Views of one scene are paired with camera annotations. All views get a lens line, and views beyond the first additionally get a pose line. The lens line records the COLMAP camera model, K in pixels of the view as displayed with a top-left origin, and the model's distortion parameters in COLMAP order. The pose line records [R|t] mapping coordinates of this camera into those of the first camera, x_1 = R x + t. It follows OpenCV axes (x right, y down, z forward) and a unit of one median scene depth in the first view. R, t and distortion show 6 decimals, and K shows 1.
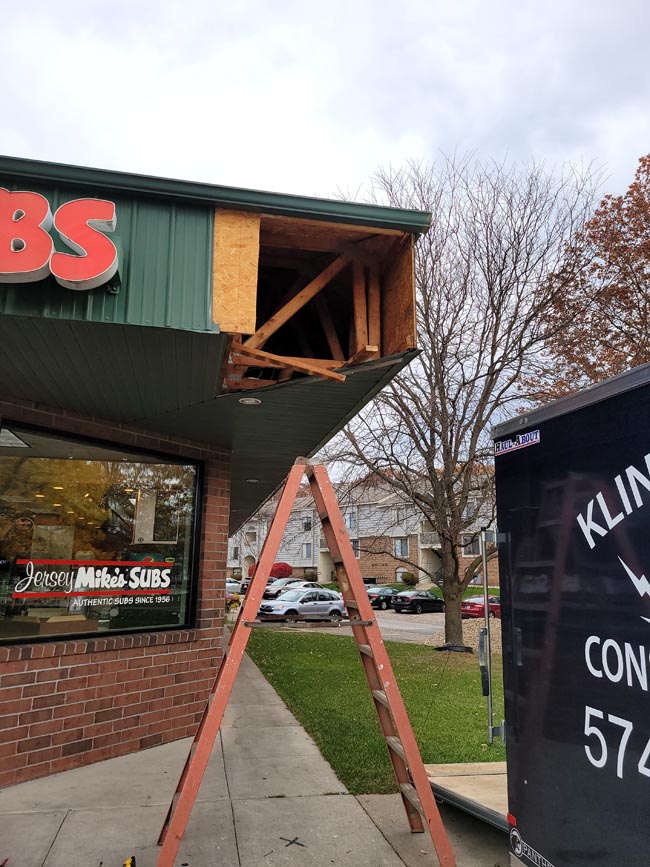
lens RADIAL K [[646.5, 0, 325.0], [0, 646.5, 433.5], [0, 0, 1]] dist [0.060997, -0.029225]
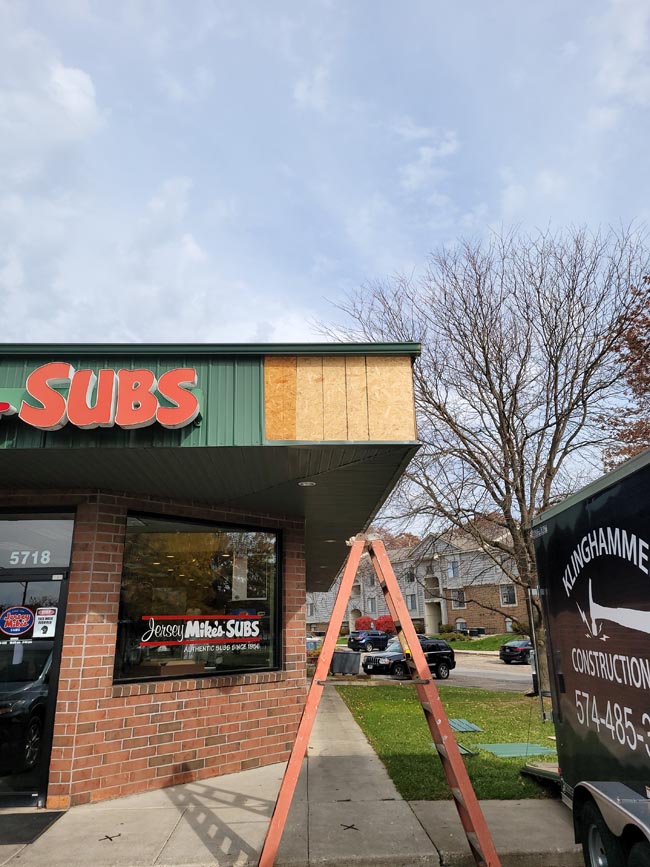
lens RADIAL K [[646.5, 0, 325.0], [0, 646.5, 433.5], [0, 0, 1]] dist [0.060997, -0.029225]
pose [[0.985941, -0.077684, -0.147940, 0.099989], [0.066059, 0.994446, -0.081937, -0.036313], [0.153483, 0.071012, 0.985596, -0.227725]]
